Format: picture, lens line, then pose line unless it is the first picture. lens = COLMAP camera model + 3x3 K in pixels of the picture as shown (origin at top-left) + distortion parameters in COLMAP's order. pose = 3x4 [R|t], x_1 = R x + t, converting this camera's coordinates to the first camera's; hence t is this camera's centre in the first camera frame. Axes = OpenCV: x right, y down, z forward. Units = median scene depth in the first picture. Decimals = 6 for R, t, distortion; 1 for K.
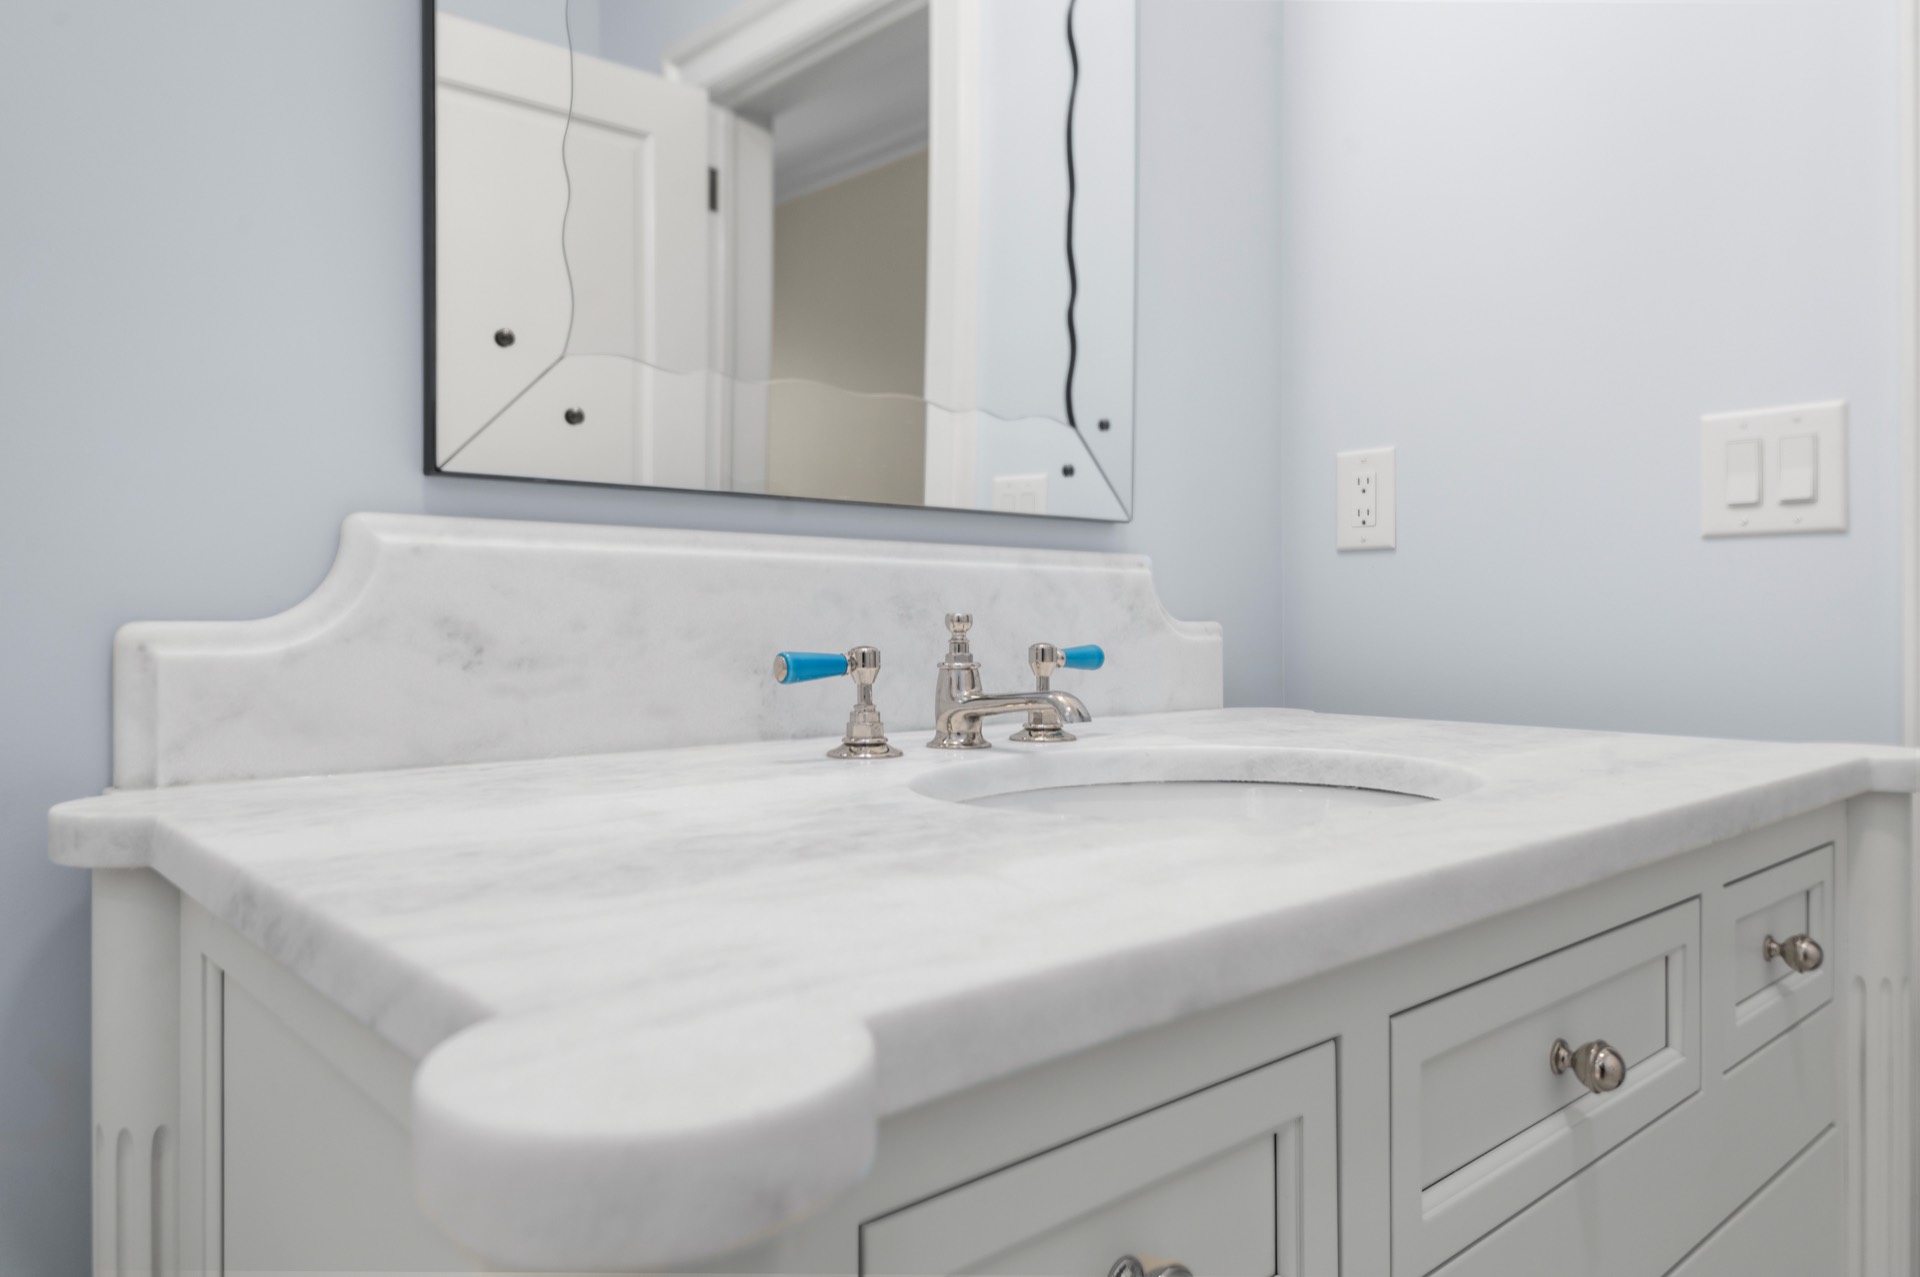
lens RADIAL K [[1255.9, 0, 957.6], [0, 1255.9, 630.6], [0, 0, 1]] dist [0.014648, -0.011944]
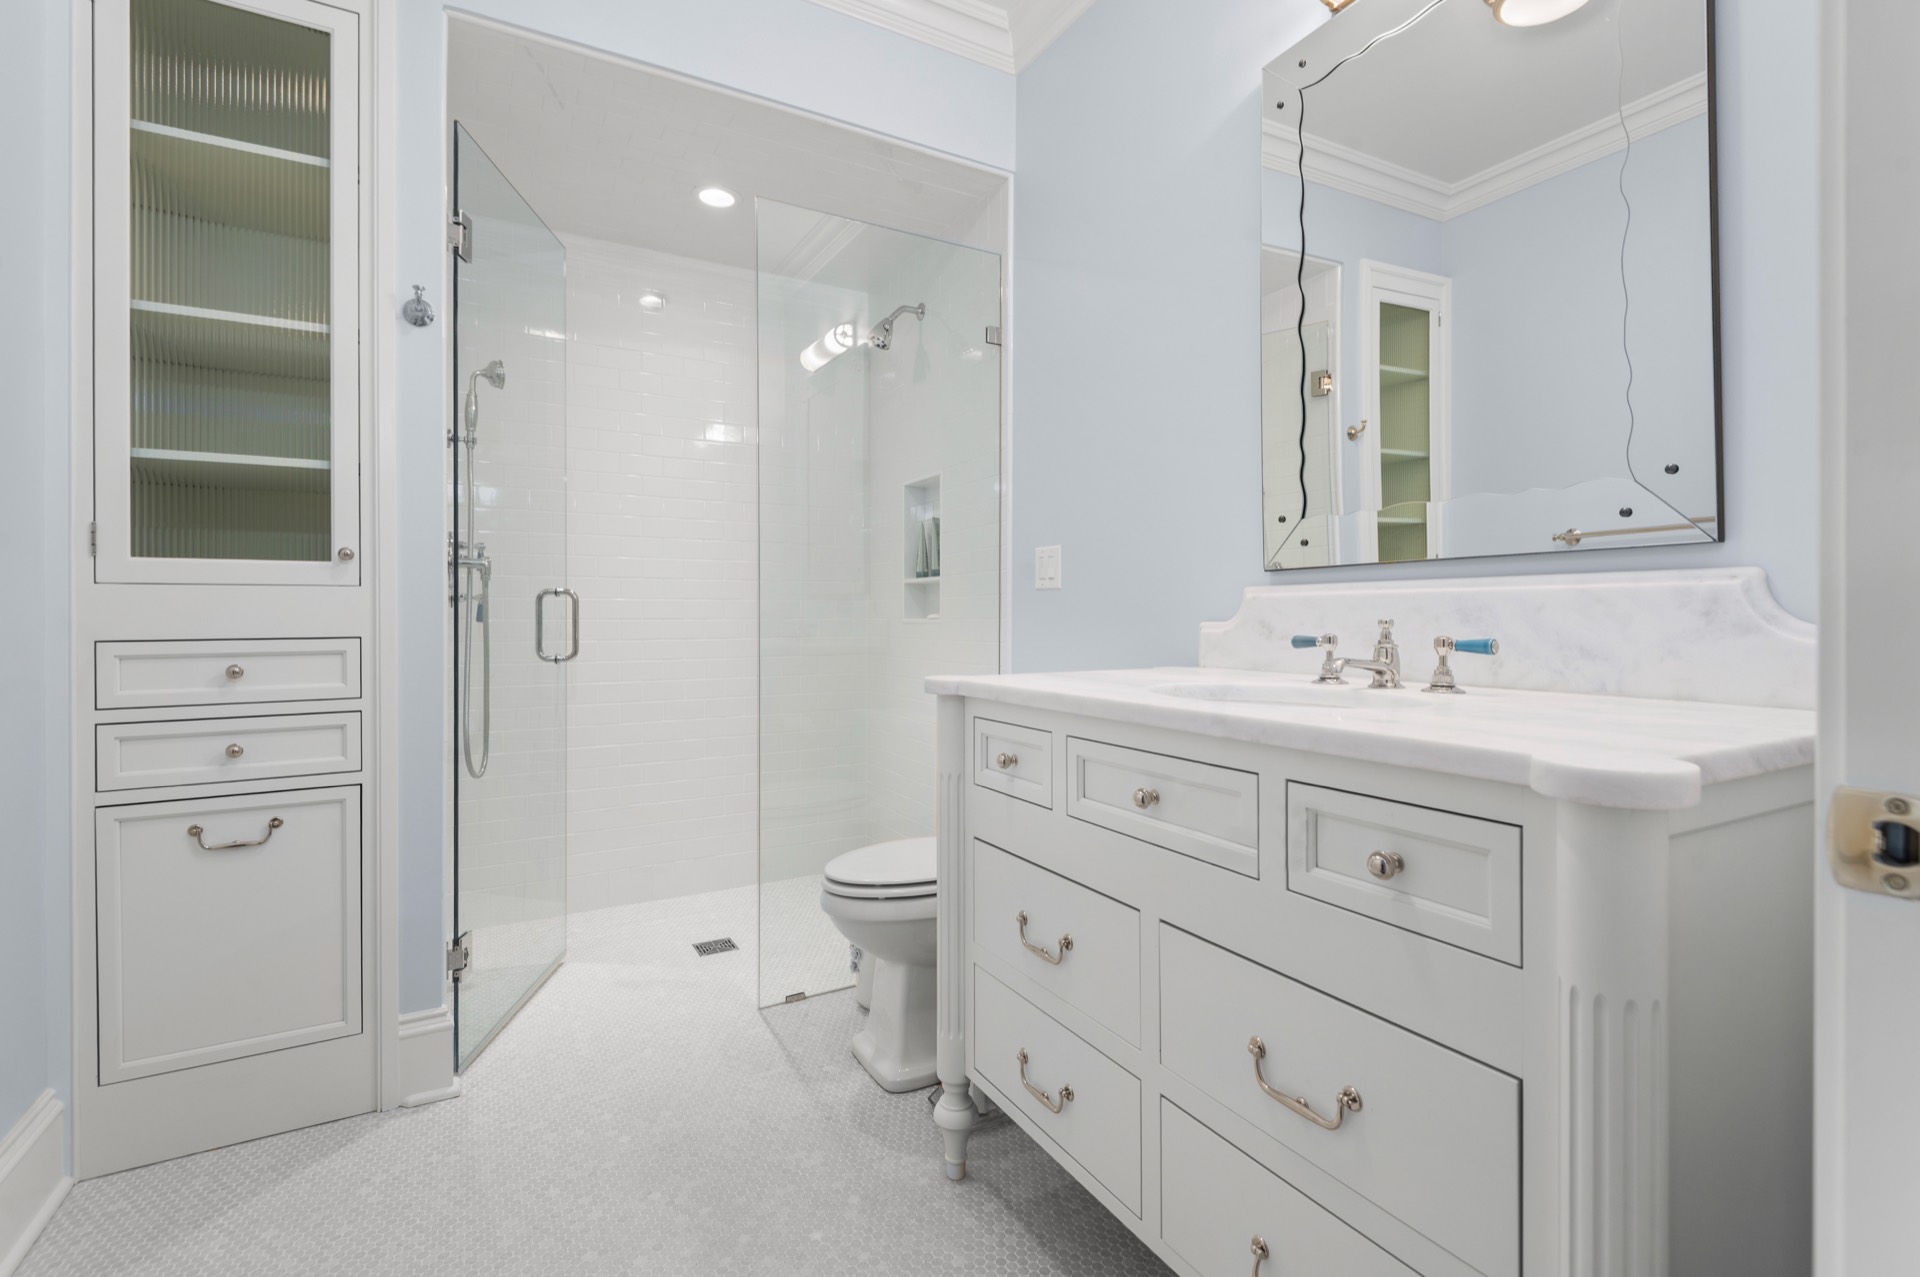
lens RADIAL K [[873.1, 0, 964.4], [0, 873.1, 655.5], [0, 0, 1]] dist [0.024281, -0.024663]
pose [[-0.208361, 0.040205, -0.977225, 1.589470], [-0.010173, 0.999012, 0.043270, -0.010407], [0.977999, 0.018958, -0.207746, 0.690424]]
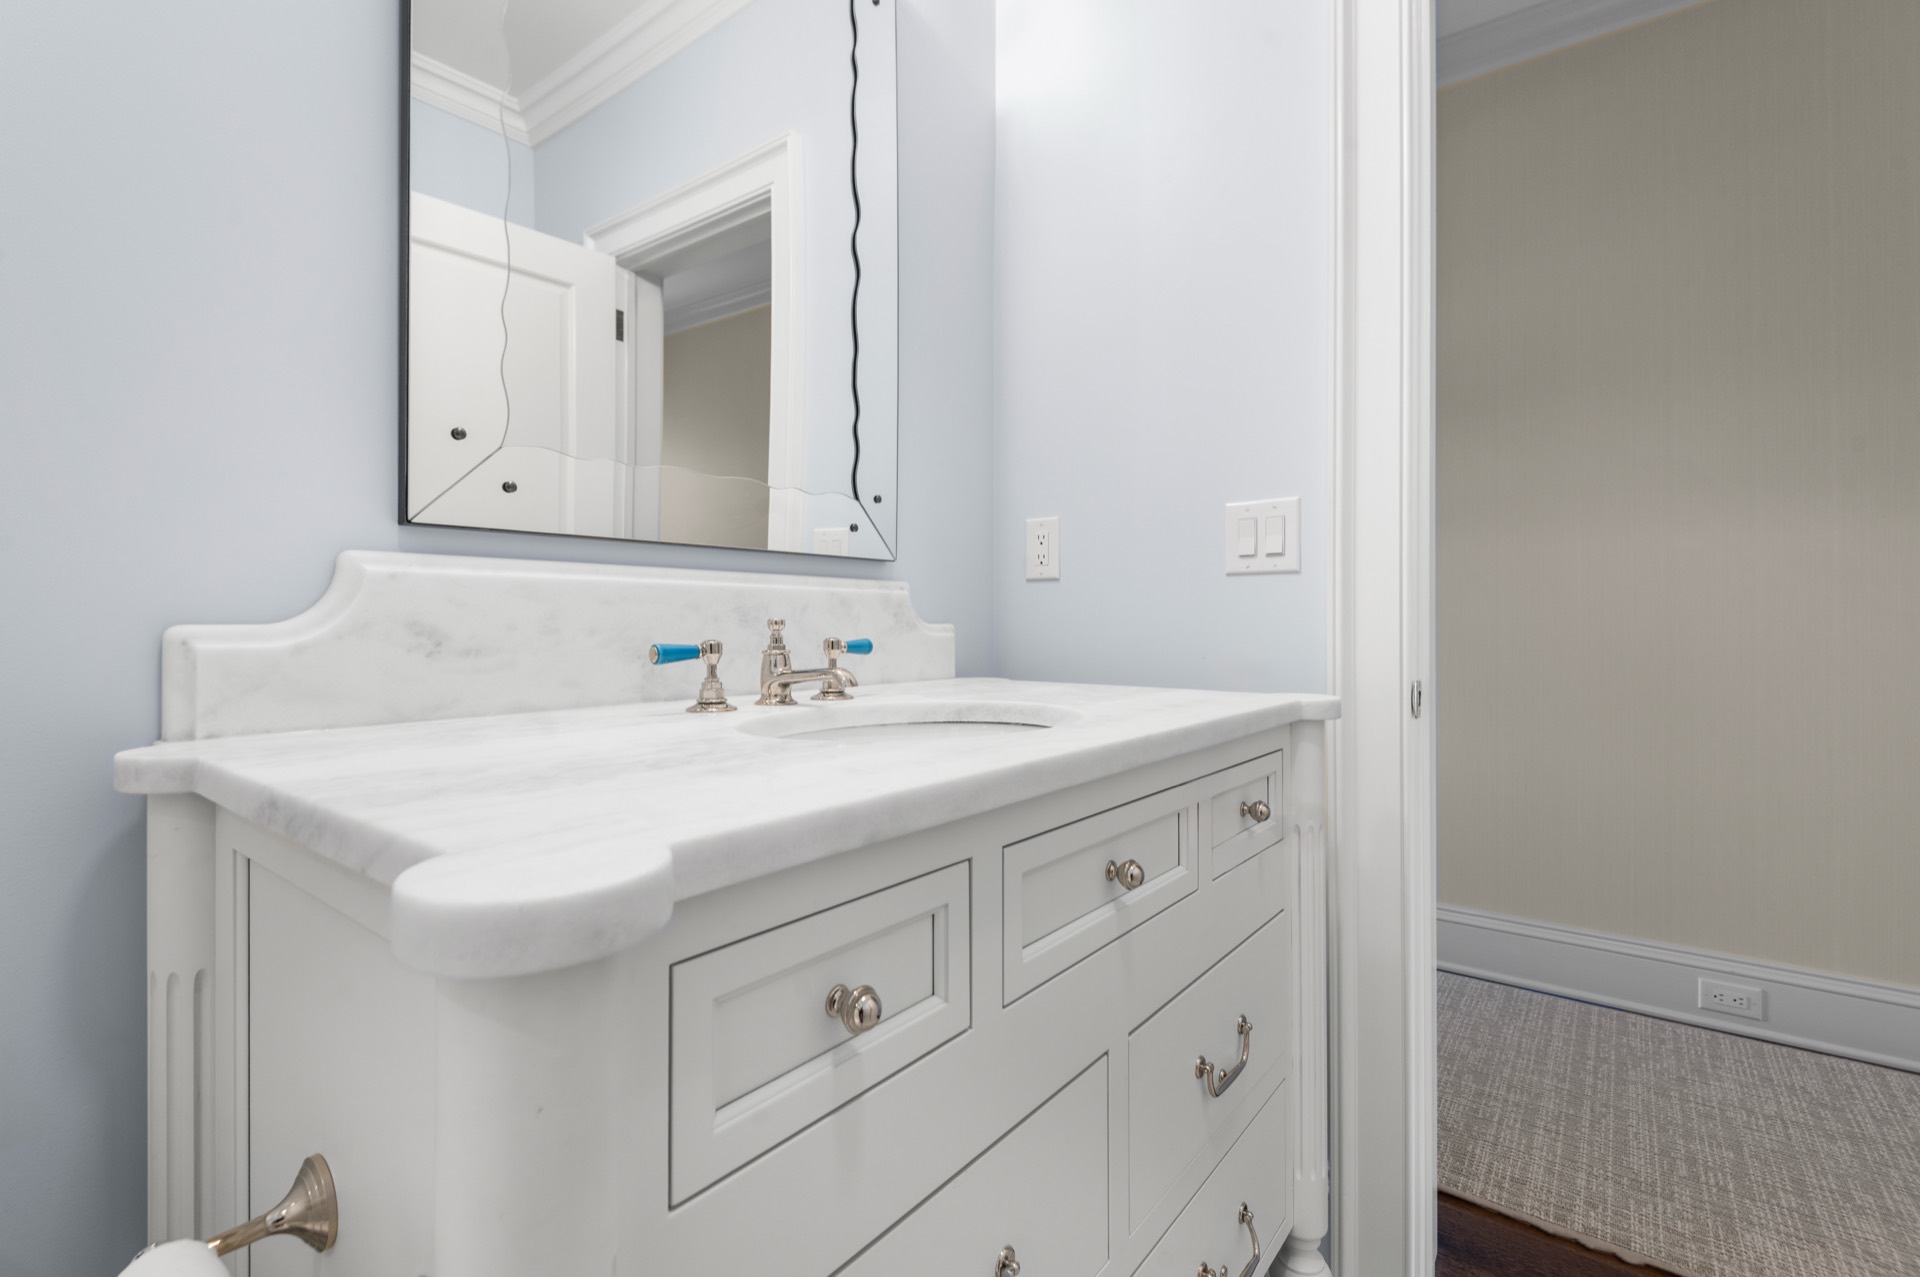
lens RADIAL K [[856.0, 0, 967.2], [0, 856.0, 621.2], [0, 0, 1]] dist [0.024279, -0.022937]
pose [[0.983121, -0.000237, 0.182957, 0.042814], [0.002042, 0.999951, -0.009680, -0.000002], [-0.182945, 0.009890, 0.983073, -0.103179]]
